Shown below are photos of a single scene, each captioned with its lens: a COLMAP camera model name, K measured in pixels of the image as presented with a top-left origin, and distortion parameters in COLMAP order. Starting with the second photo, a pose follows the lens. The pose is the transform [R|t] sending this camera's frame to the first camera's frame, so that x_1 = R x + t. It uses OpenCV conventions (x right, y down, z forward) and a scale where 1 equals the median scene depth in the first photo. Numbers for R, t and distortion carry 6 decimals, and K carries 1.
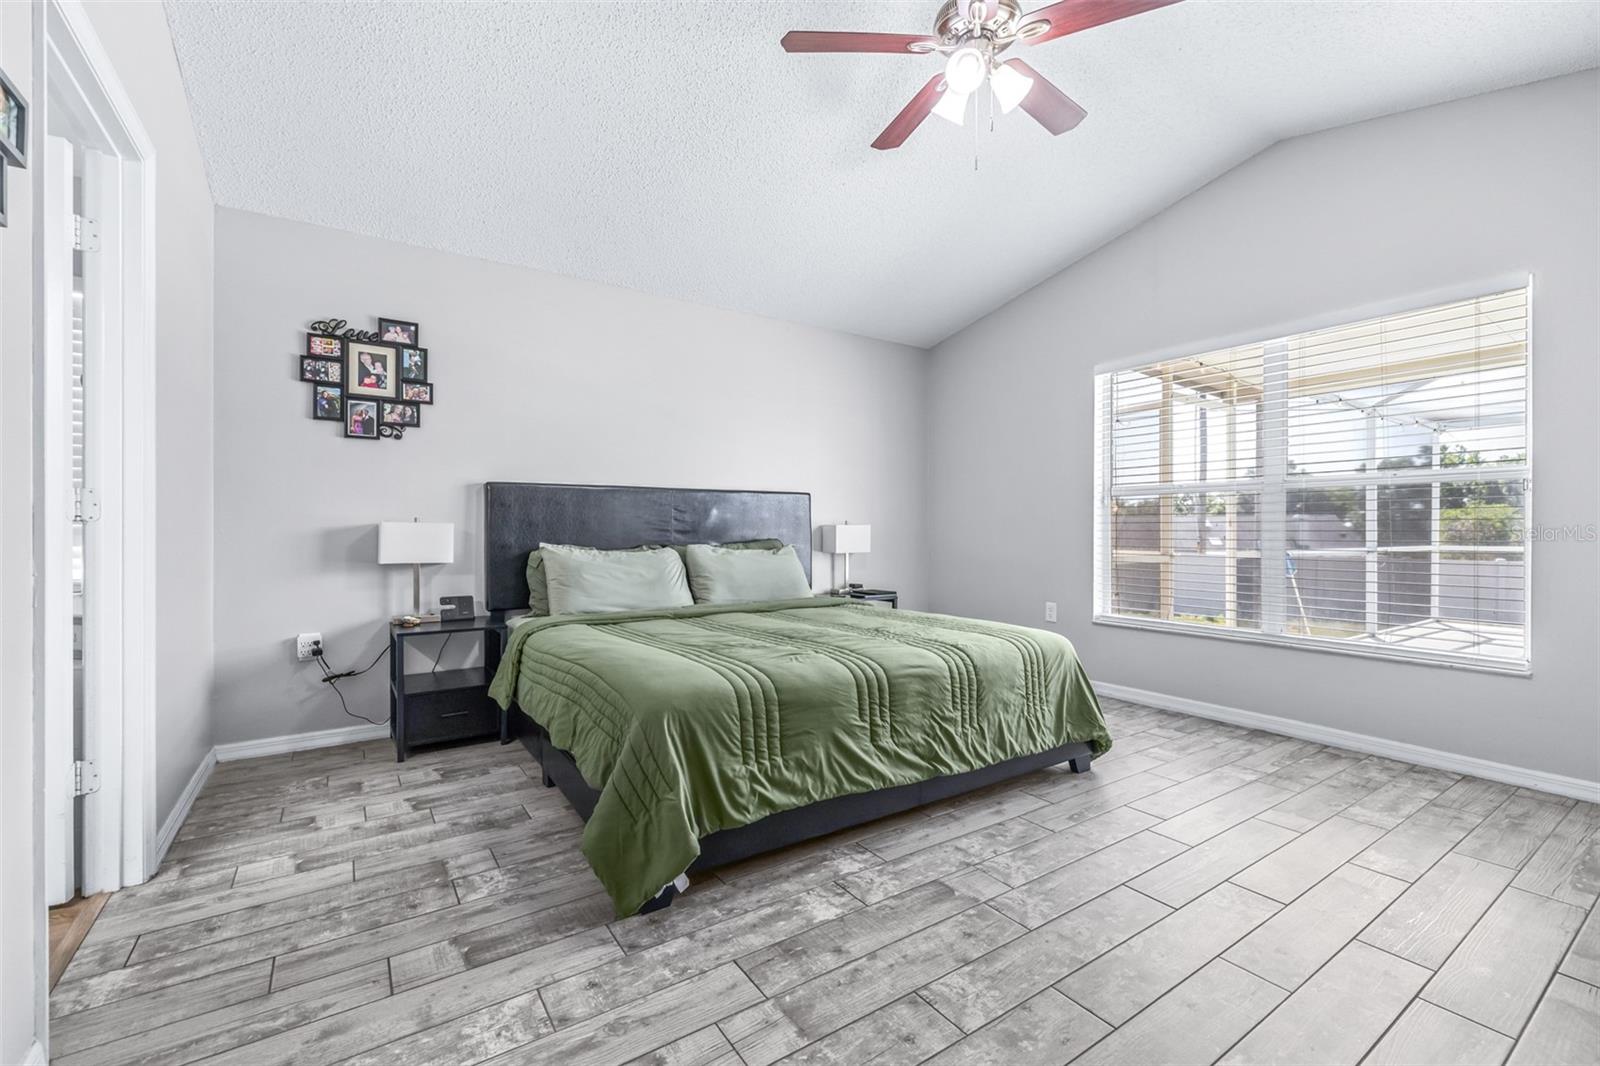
lens RADIAL K [[682.1, 0, 801.4], [0, 682.1, 530.3], [0, 0, 1]] dist [0.000286, 0.000013]
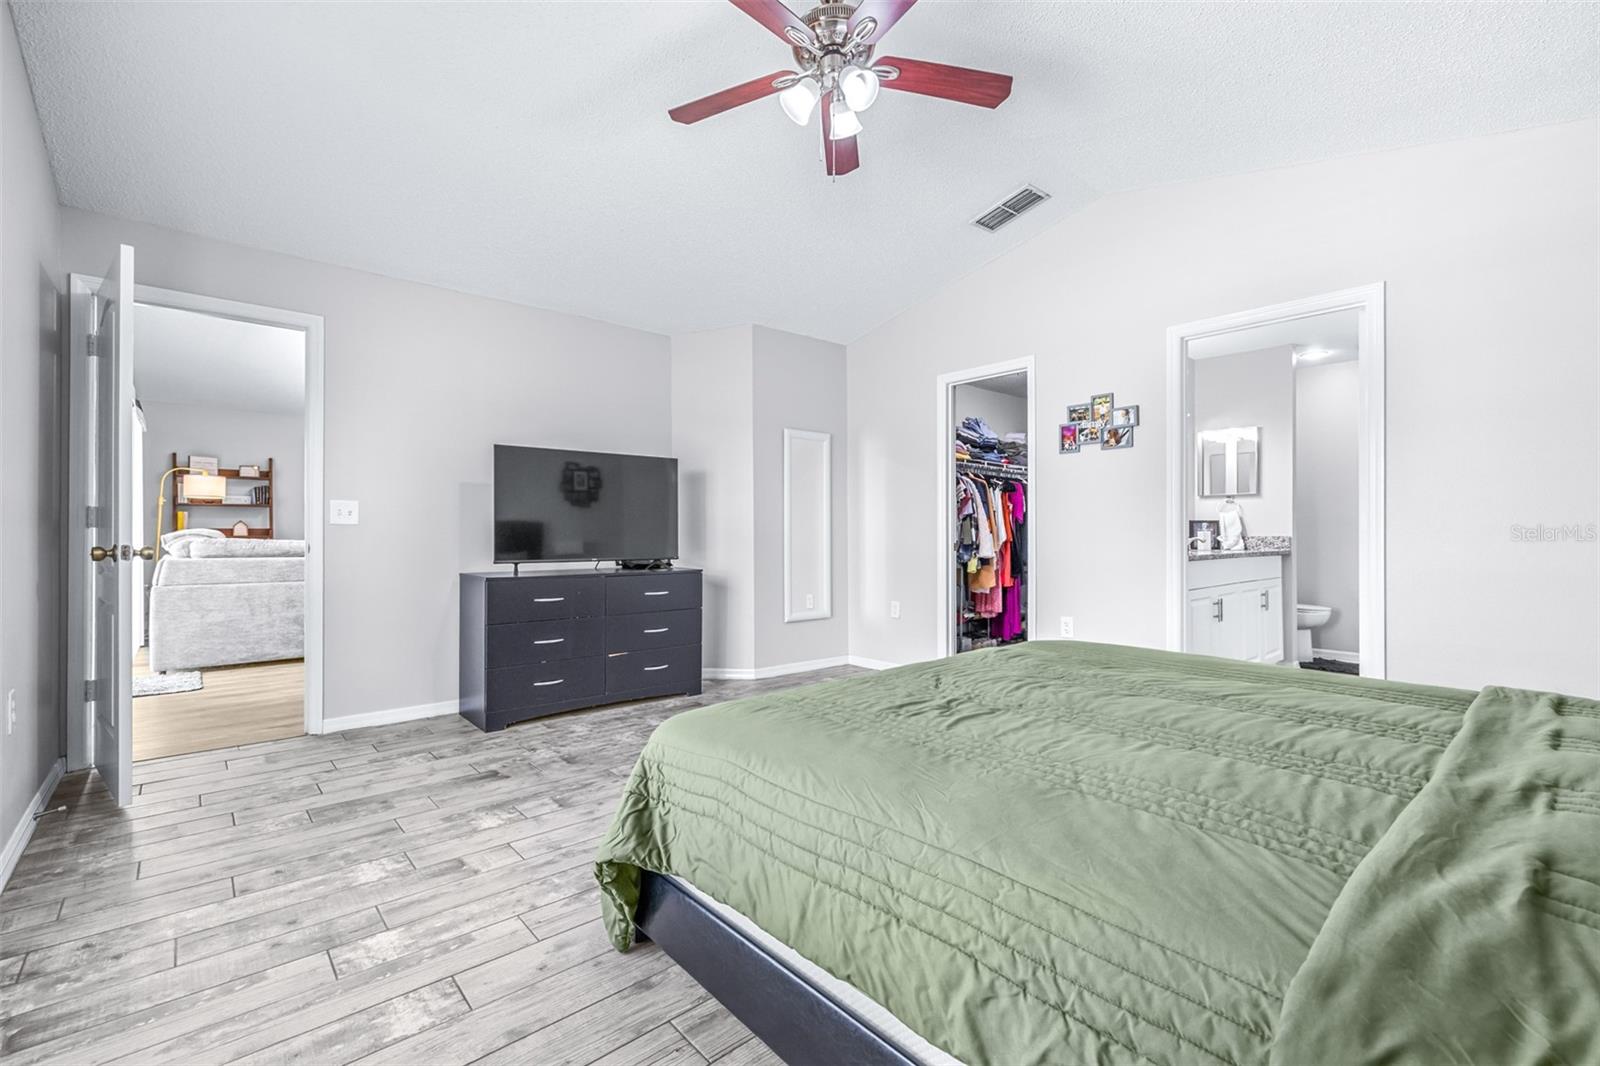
lens RADIAL K [[698.1, 0, 805.1], [0, 698.1, 532.8], [0, 0, 1]] dist [0.001336, 0.000174]
pose [[-0.990952, -0.000513, -0.134215, 0.315830], [-0.000303, 0.999999, -0.001589, -0.002920], [0.134216, -0.001534, -0.990951, 1.466756]]
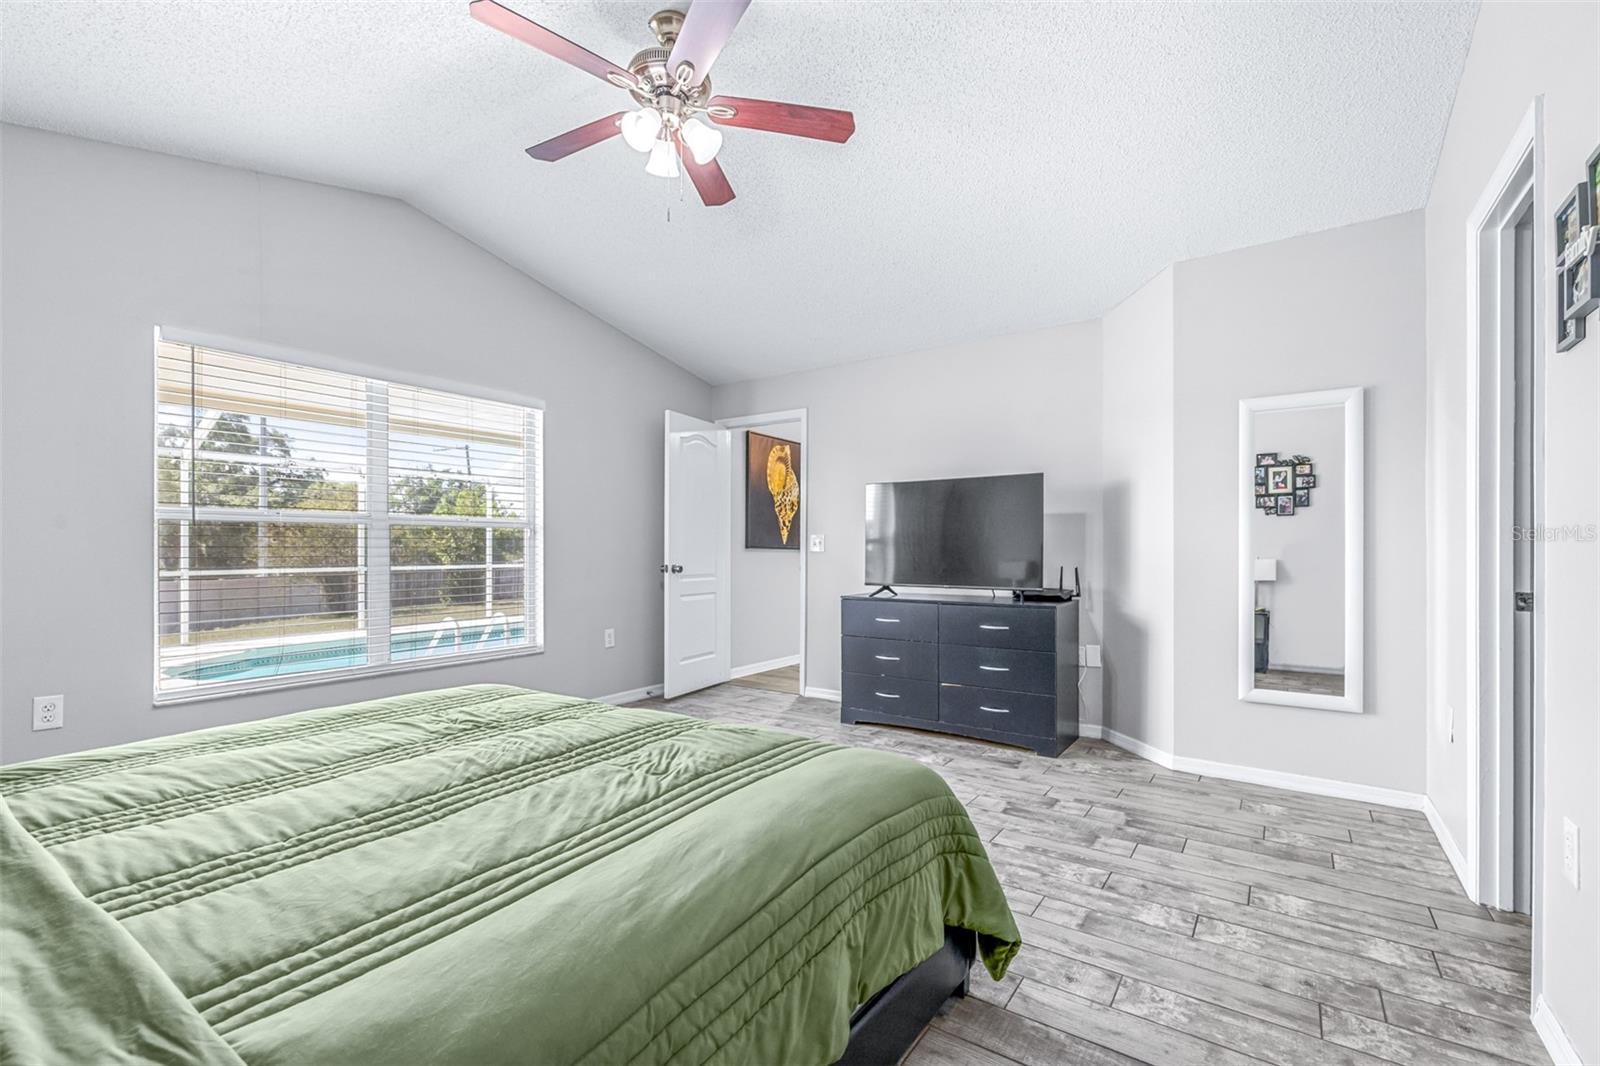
lens RADIAL K [[697.1, 0, 797.2], [0, 697.1, 548.0], [0, 0, 1]] dist [0.001184, 0.000106]
pose [[-0.371150, 0.000276, 0.928573, -0.566109], [0.001687, 0.999999, 0.000377, -0.027863], [-0.928572, 0.001706, -0.371150, 0.875674]]
